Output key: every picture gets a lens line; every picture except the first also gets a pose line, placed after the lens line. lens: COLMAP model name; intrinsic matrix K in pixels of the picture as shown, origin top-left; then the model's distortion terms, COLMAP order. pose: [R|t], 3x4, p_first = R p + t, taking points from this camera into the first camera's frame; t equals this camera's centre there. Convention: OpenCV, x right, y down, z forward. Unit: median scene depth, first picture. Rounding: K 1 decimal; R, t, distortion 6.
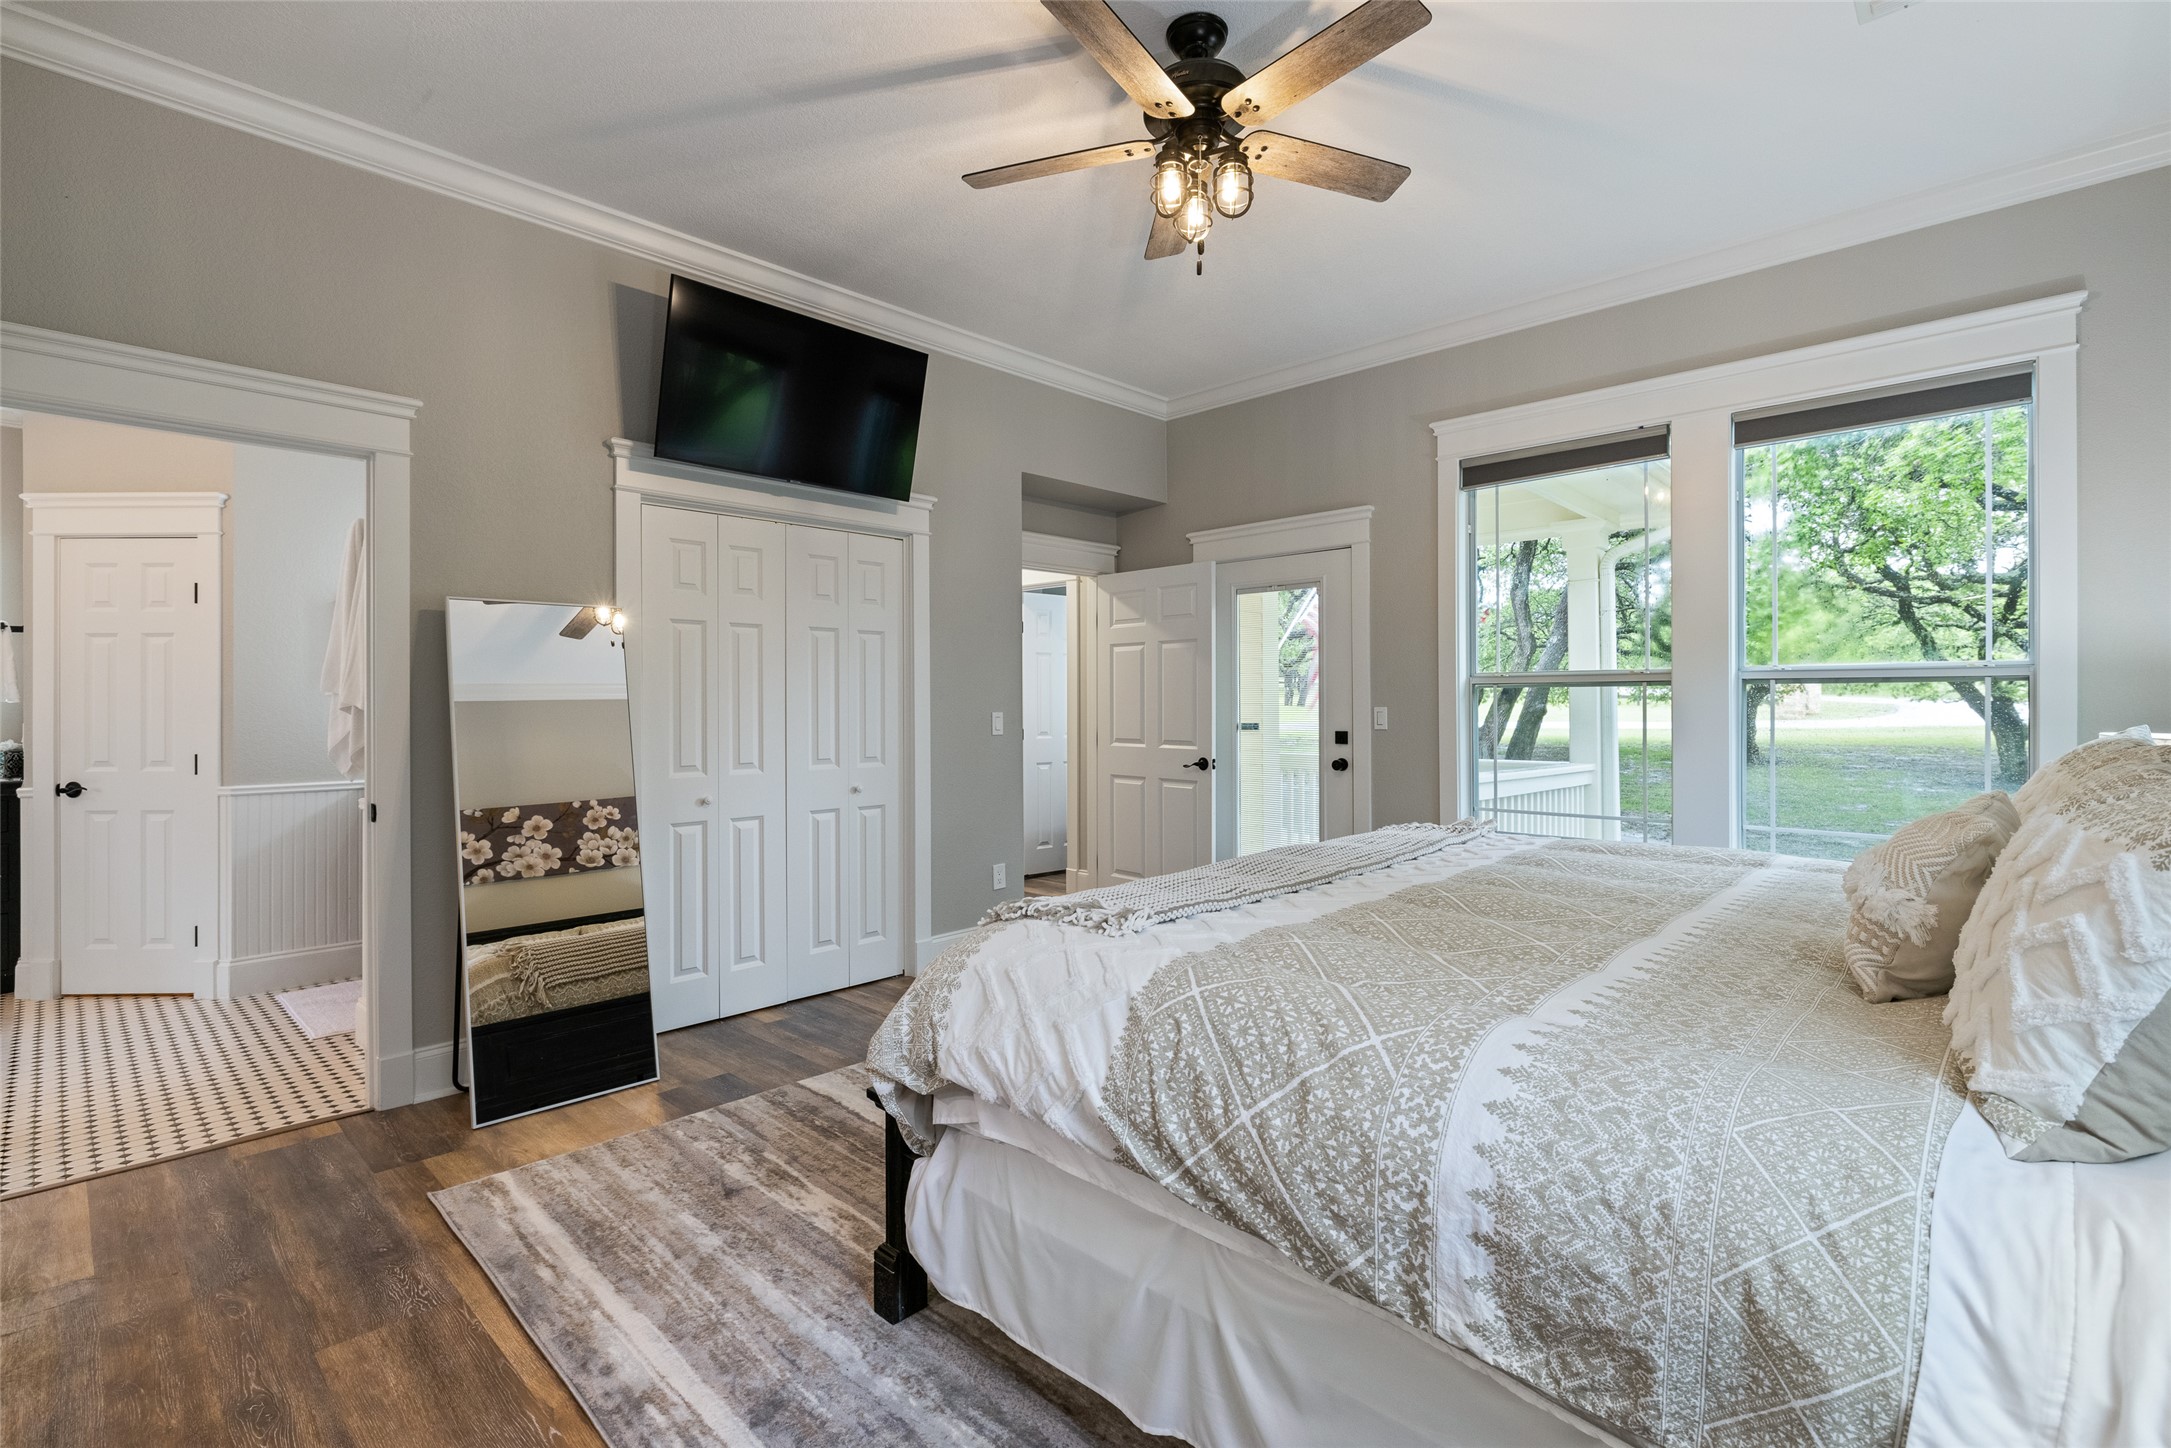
lens RADIAL K [[990.0, 0, 1085.7], [0, 990.0, 702.9], [0, 0, 1]] dist [-0.001215, -0.000246]
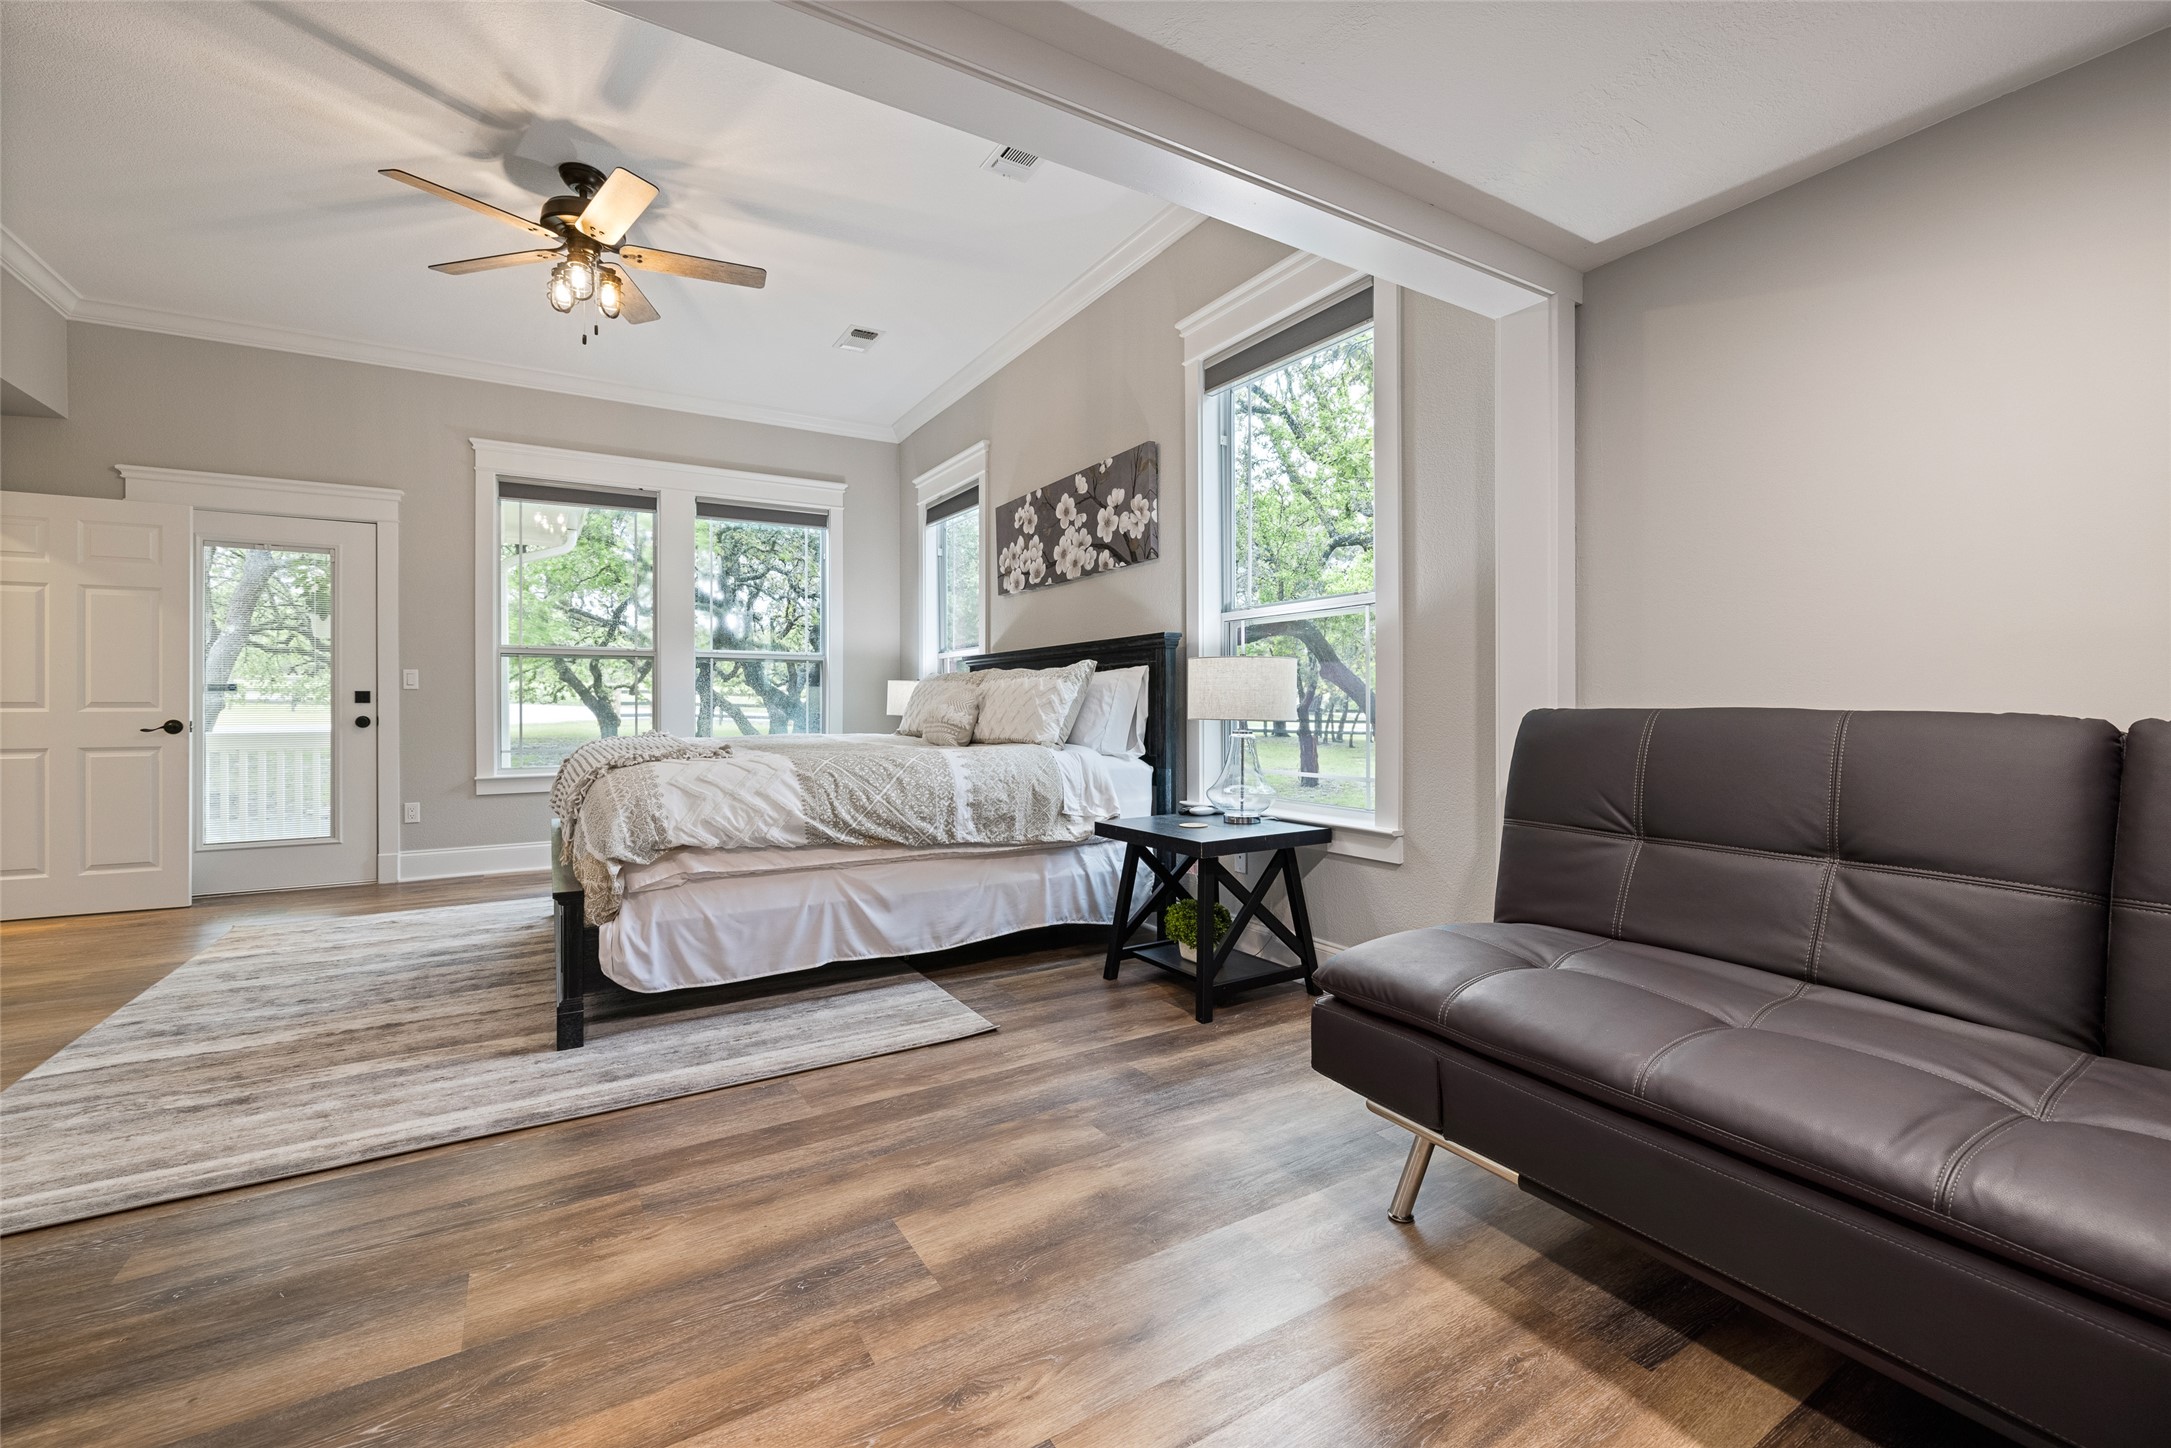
lens RADIAL K [[918.4, 0, 1085.1], [0, 918.4, 712.3], [0, 0, 1]] dist [0.000453, 0.000054]
pose [[0.262730, -0.002952, 0.964865, -1.022476], [0.004523, 0.999988, 0.001827, 0.108735], [-0.964859, 0.003884, 0.262740, -0.053369]]
